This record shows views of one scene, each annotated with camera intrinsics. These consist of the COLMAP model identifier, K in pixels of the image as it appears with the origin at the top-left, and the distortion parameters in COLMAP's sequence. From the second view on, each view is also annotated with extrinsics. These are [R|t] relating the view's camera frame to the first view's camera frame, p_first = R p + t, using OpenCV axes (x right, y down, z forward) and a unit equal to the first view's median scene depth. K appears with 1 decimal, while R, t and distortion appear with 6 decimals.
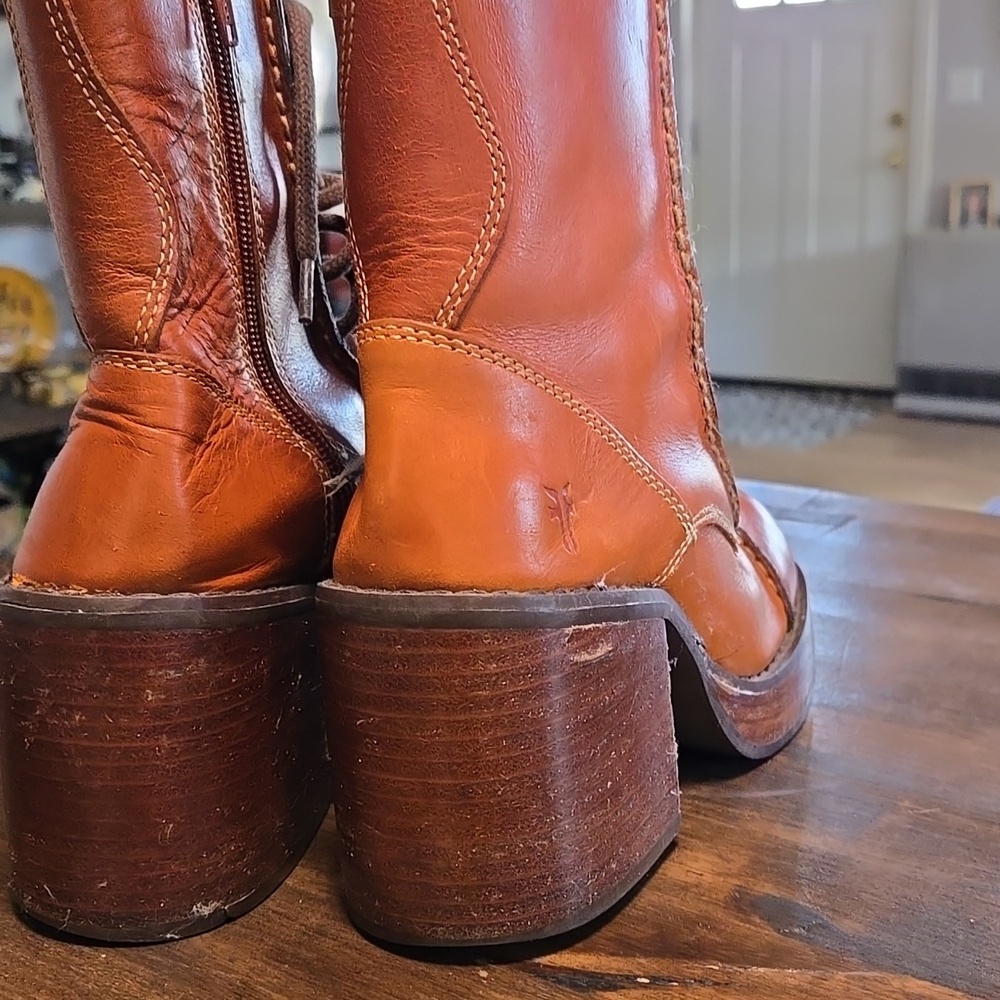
lens RADIAL K [[1732.0, 0, 497.7], [0, 1732.0, 494.8], [0, 0, 1]] dist [0.060667, 0.000000]
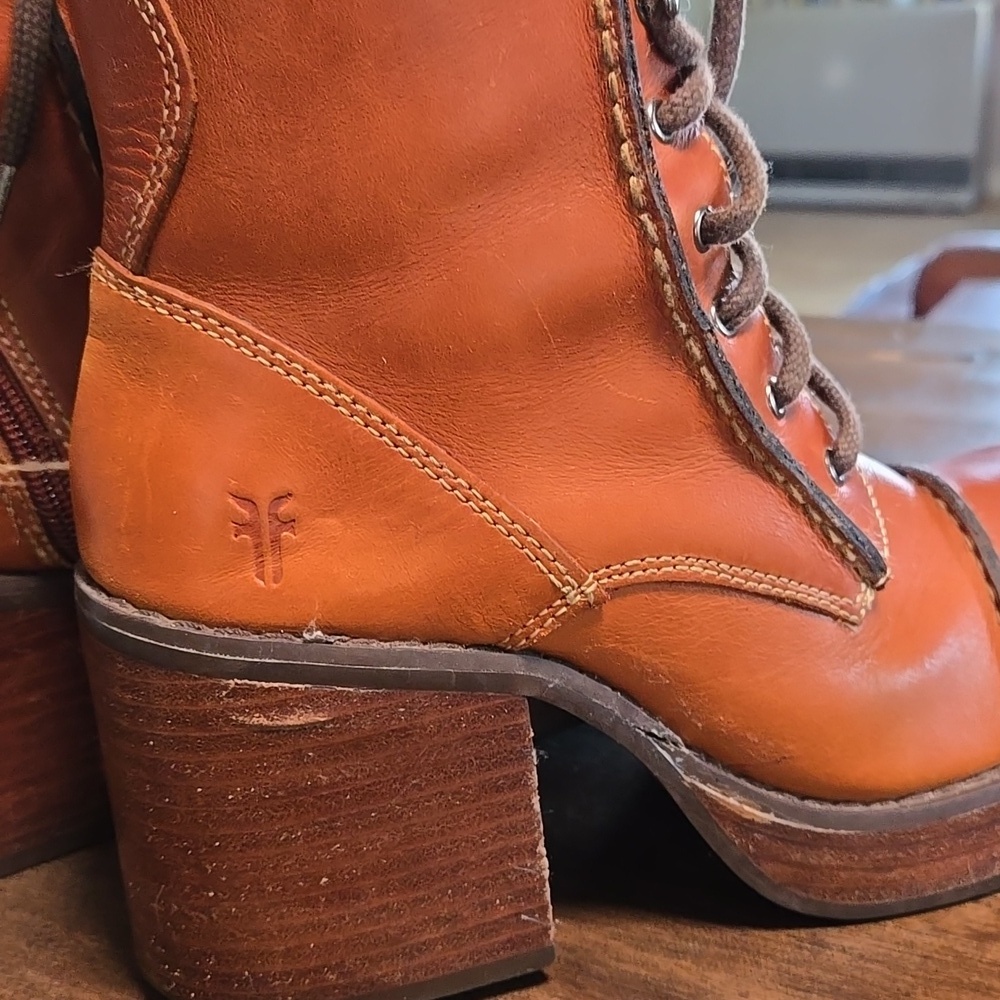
lens RADIAL K [[1732.0, 0, 497.3], [0, 1732.0, 501.5], [0, 0, 1]] dist [0.060667, 0.000000]
pose [[0.640927, 0.263942, -0.720797, 0.609957], [-0.106318, 0.960498, 0.257179, -0.196579], [0.760204, -0.088199, 0.643670, 0.563072]]
